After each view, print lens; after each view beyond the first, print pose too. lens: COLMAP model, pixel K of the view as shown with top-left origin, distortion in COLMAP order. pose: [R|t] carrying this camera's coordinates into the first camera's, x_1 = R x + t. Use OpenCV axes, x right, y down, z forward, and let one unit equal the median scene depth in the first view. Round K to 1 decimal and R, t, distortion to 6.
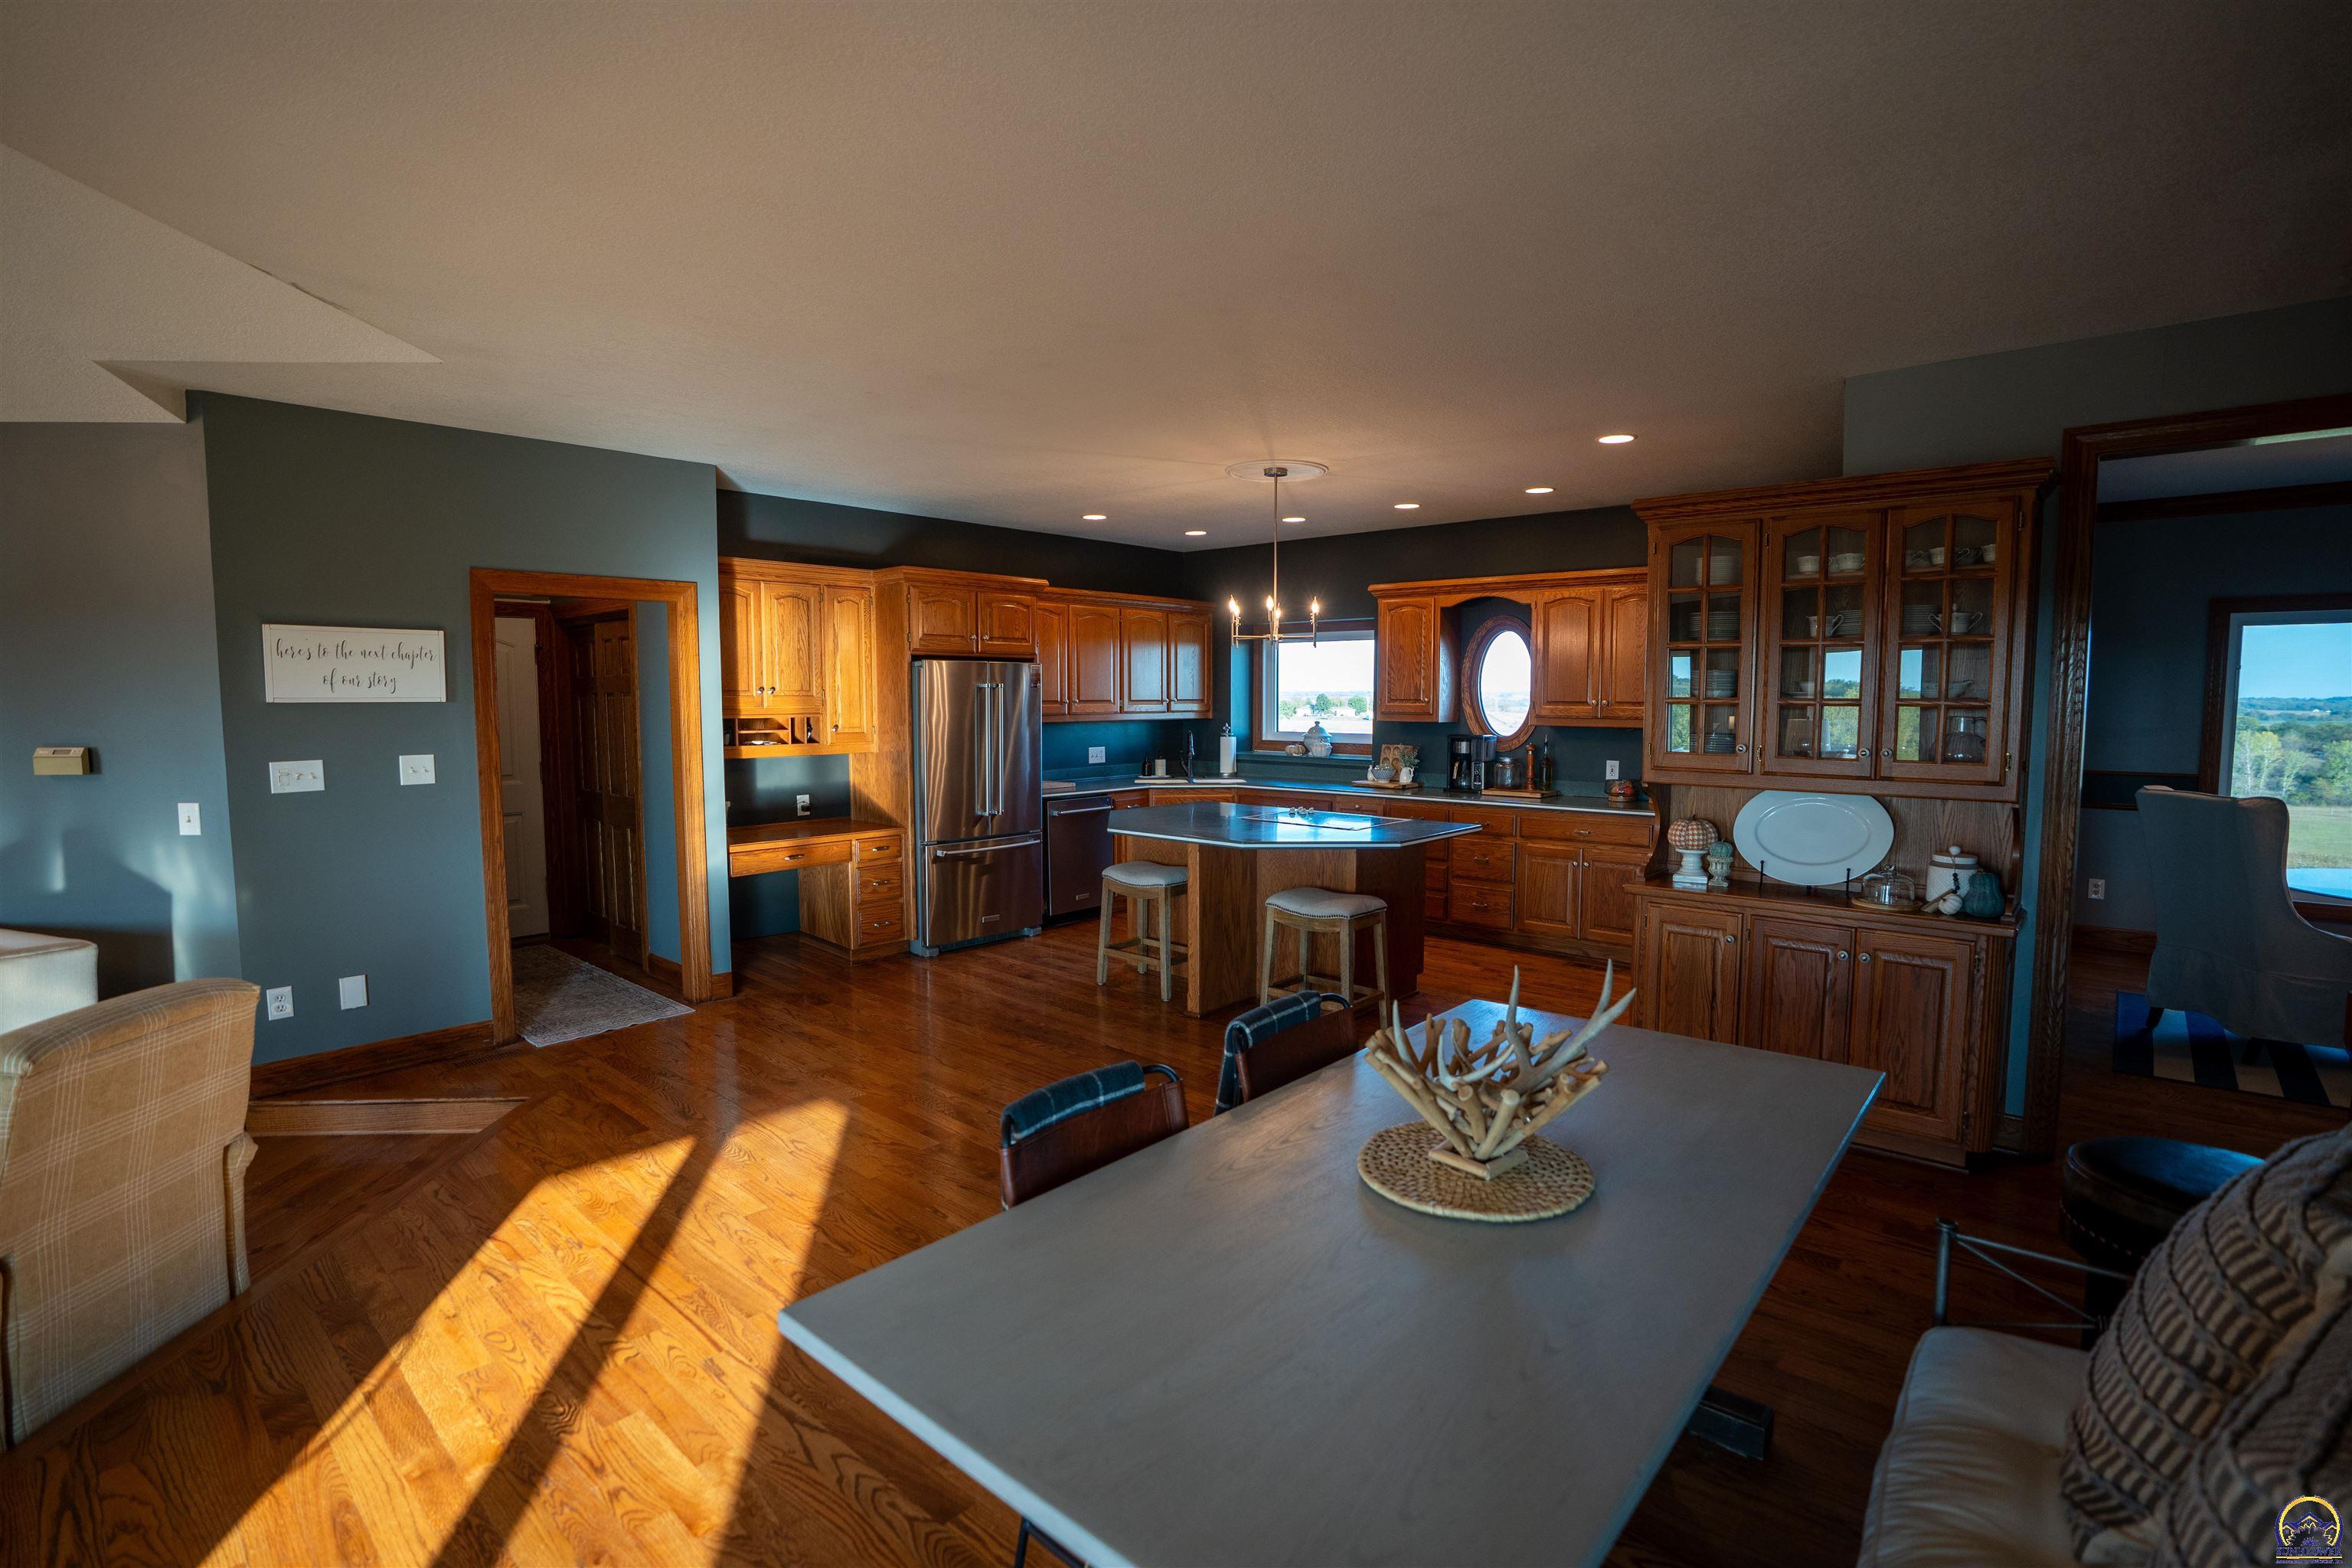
lens RADIAL K [[1098.0, 0, 1176.0], [0, 1098.0, 784.0], [0, 0, 1]] dist [-0.065160, -0.000019]
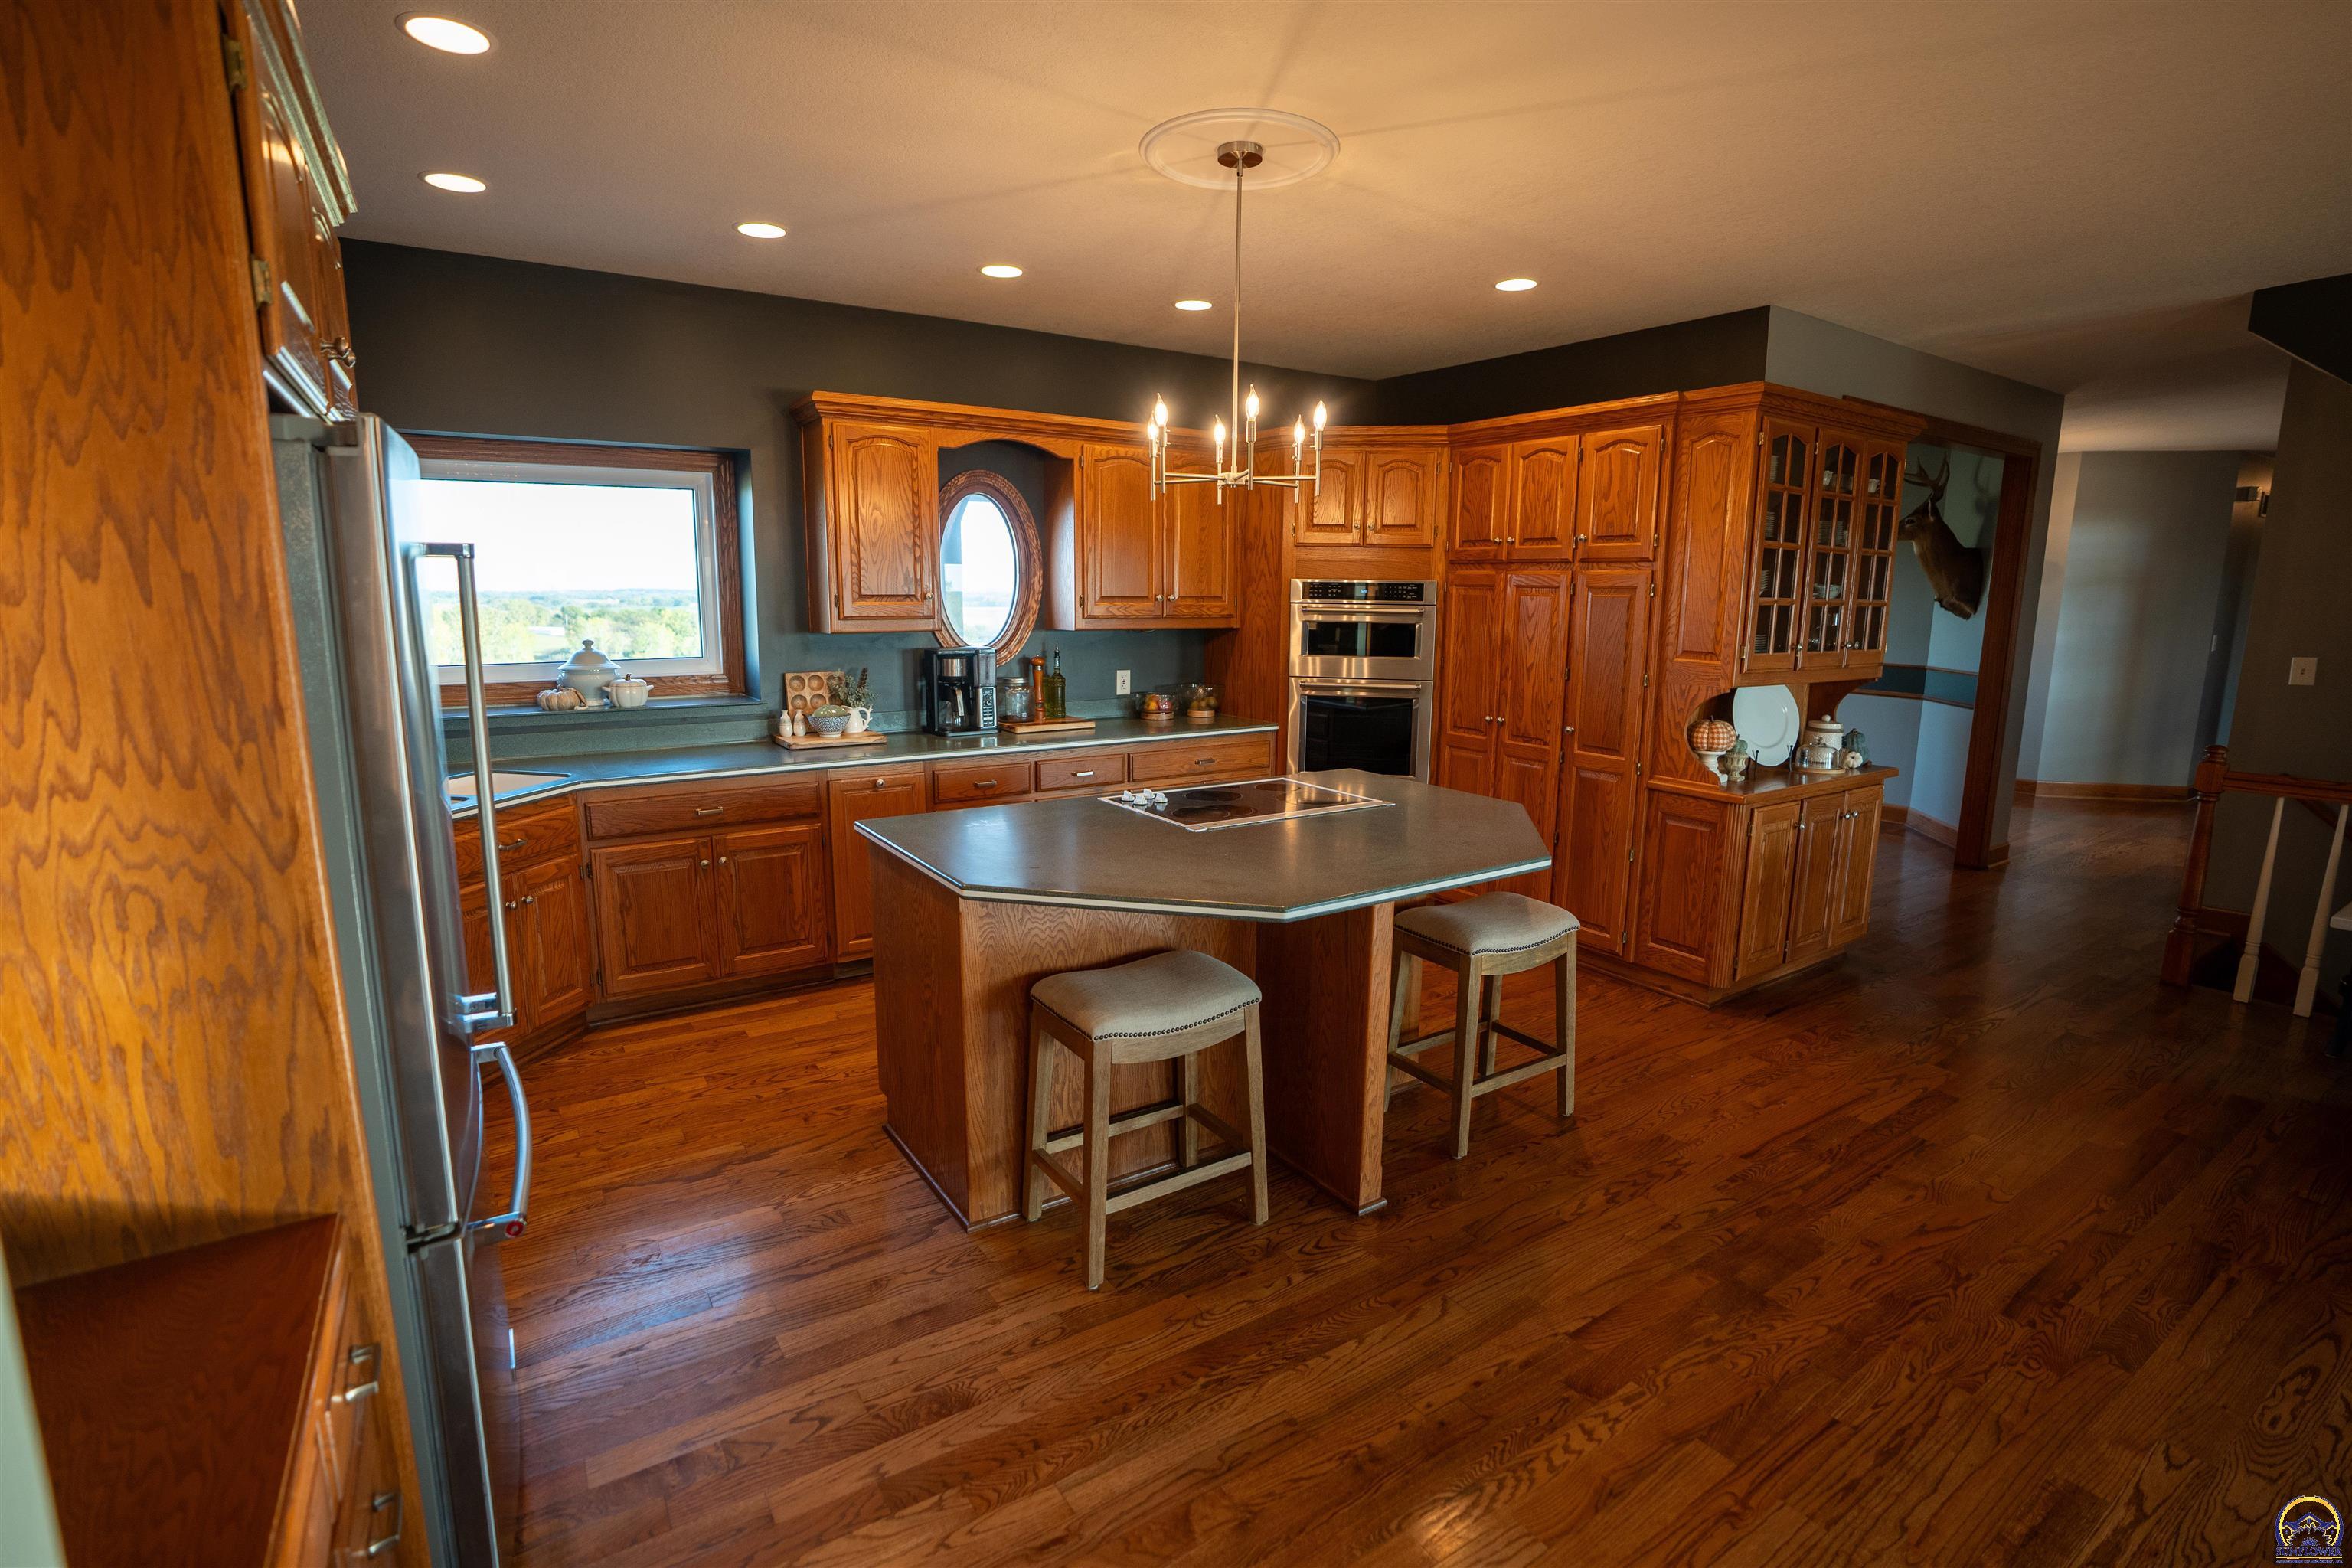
lens RADIAL K [[1098.0, 0, 1176.0], [0, 1098.0, 784.0], [0, 0, 1]] dist [-0.065160, -0.000019]
pose [[0.252062, -0.170988, 0.952485, -0.357630], [0.069394, 0.984926, 0.158447, -0.061388], [-0.965220, 0.026158, 0.260128, 0.719213]]
